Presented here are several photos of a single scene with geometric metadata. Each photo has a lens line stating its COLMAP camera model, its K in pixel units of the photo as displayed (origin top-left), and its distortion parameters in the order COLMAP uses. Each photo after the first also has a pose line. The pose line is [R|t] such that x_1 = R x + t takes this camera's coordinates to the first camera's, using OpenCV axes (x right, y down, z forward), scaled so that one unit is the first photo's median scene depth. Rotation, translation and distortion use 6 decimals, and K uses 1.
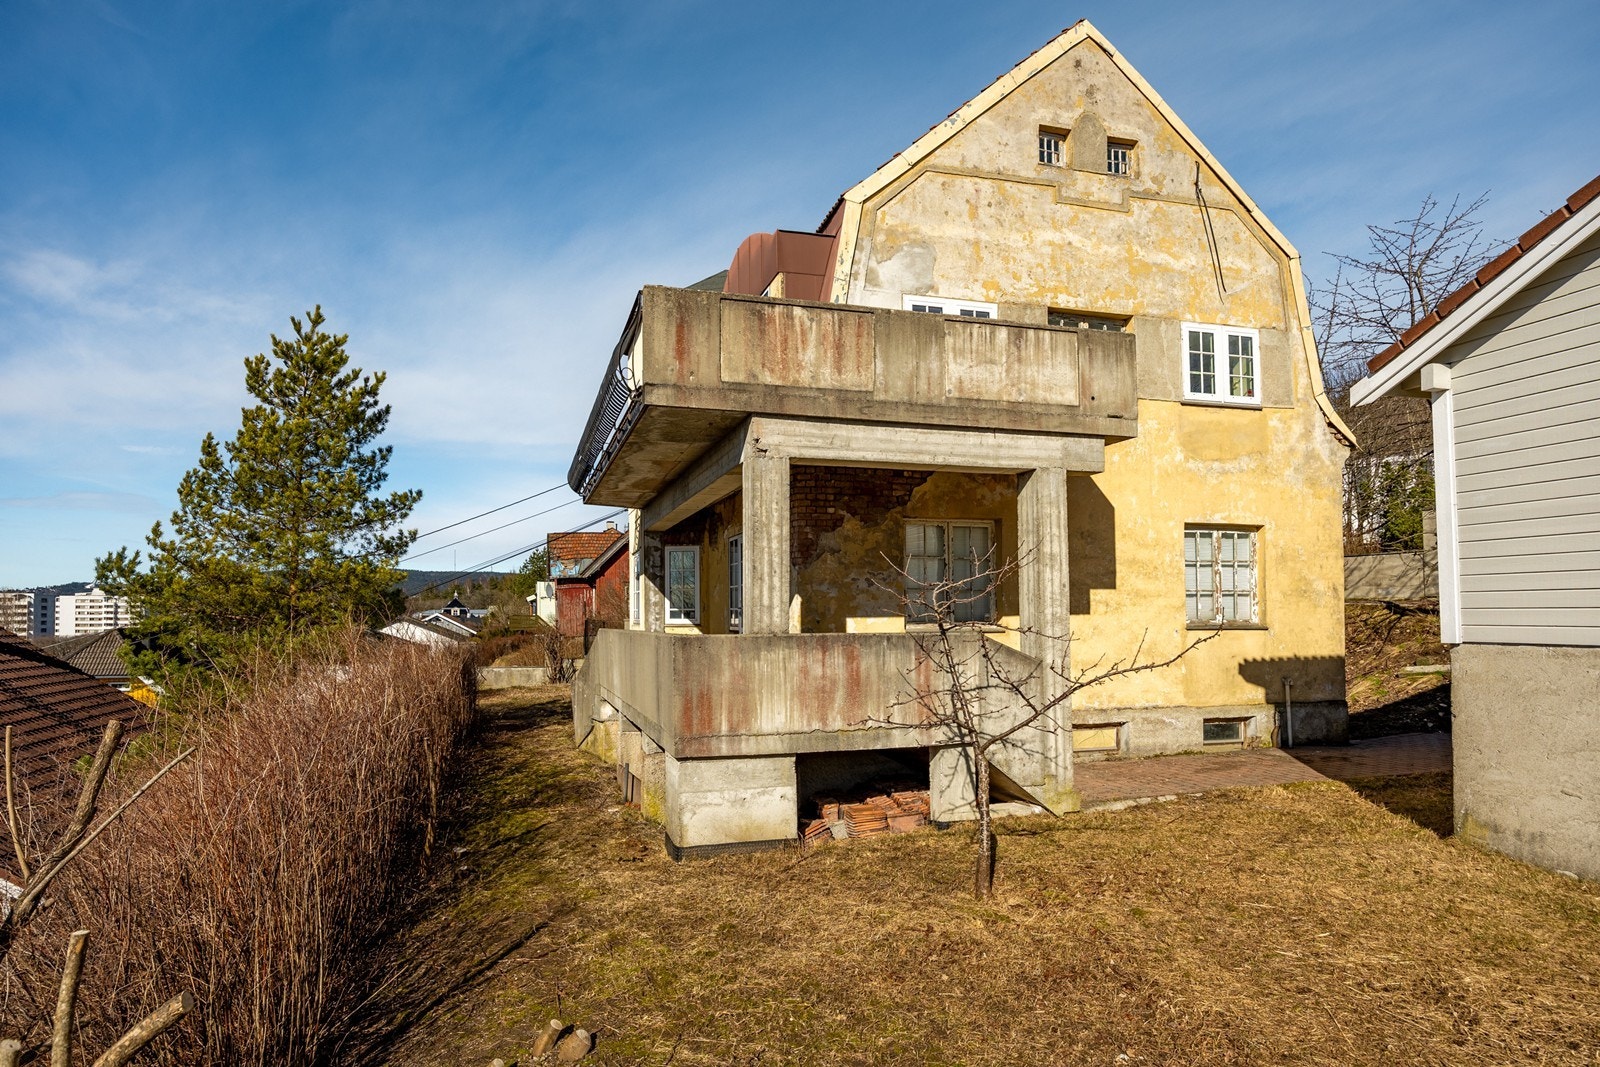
lens RADIAL K [[801.8, 0, 782.9], [0, 801.8, 546.4], [0, 0, 1]] dist [-0.006369, -0.001014]
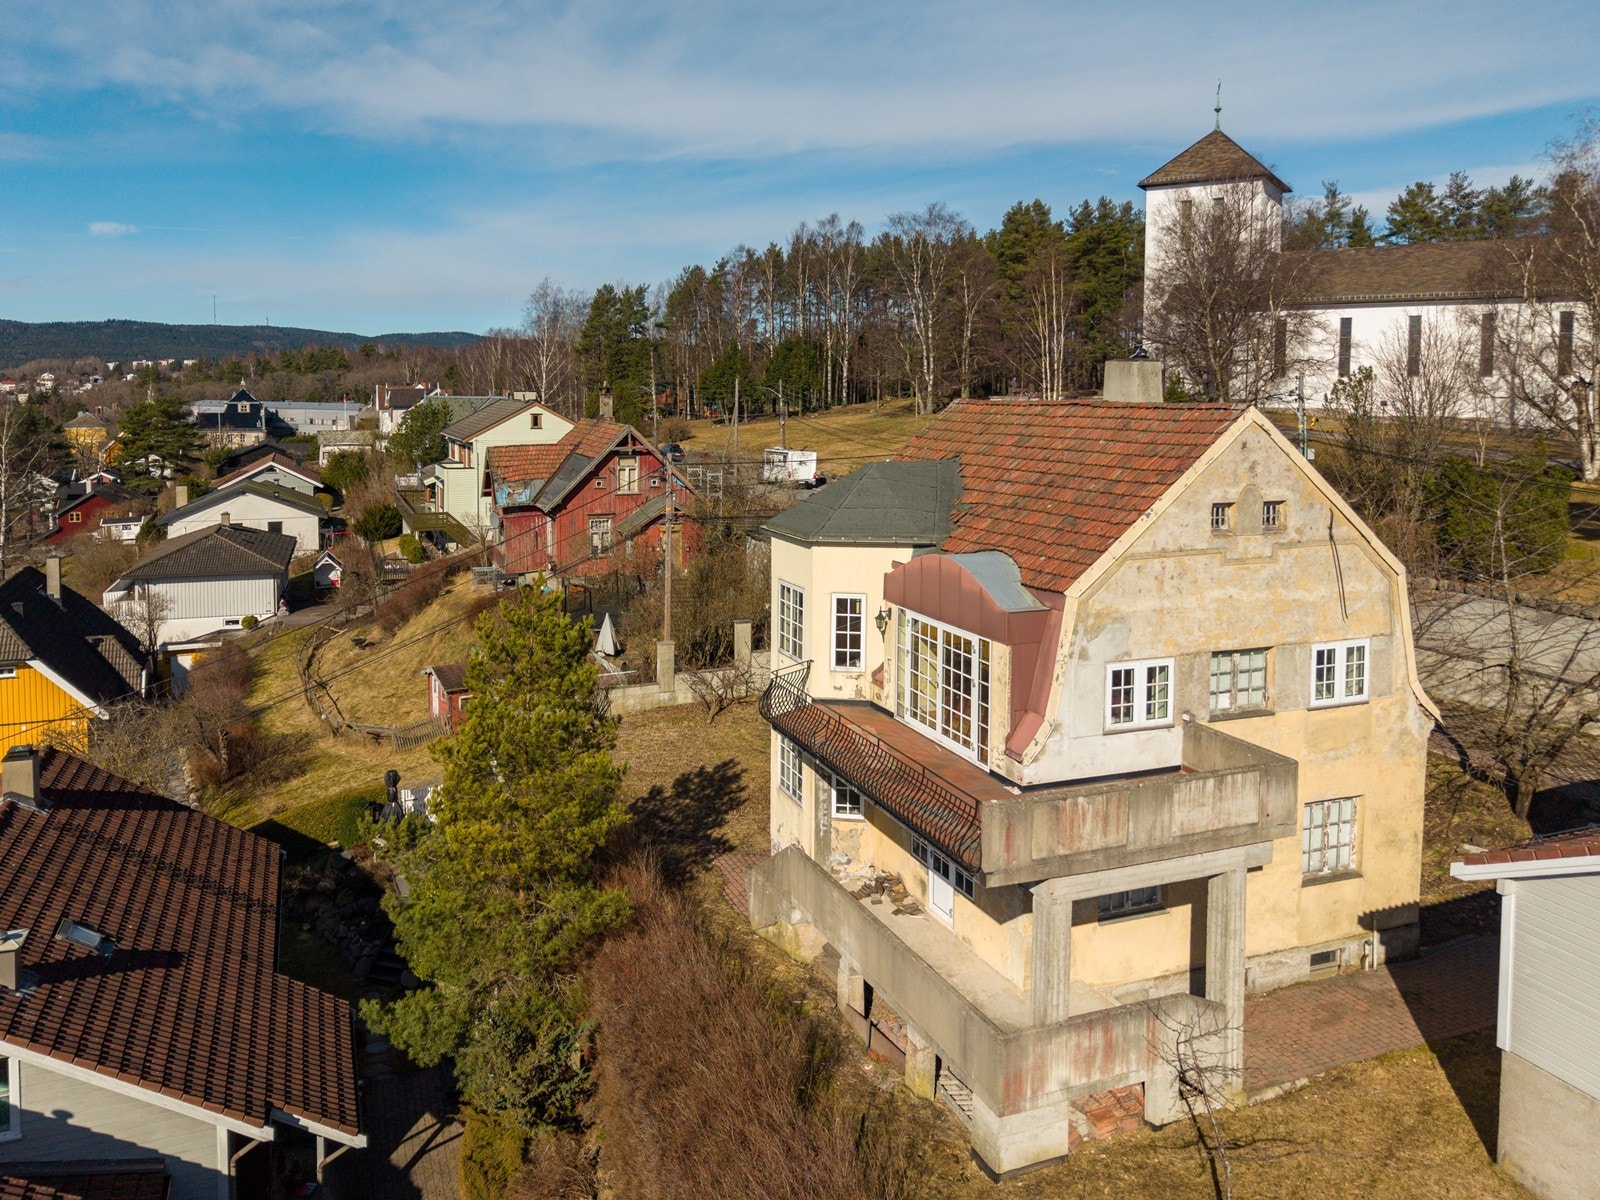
lens RADIAL K [[915.2, 0, 857.1], [0, 915.2, 563.8], [0, 0, 1]] dist [0.006423, -0.002112]
pose [[0.996692, 0.008475, 0.080826, -0.319787], [-0.015027, 0.996617, 0.080796, -0.523816], [-0.079868, -0.081743, 0.993448, -0.338238]]
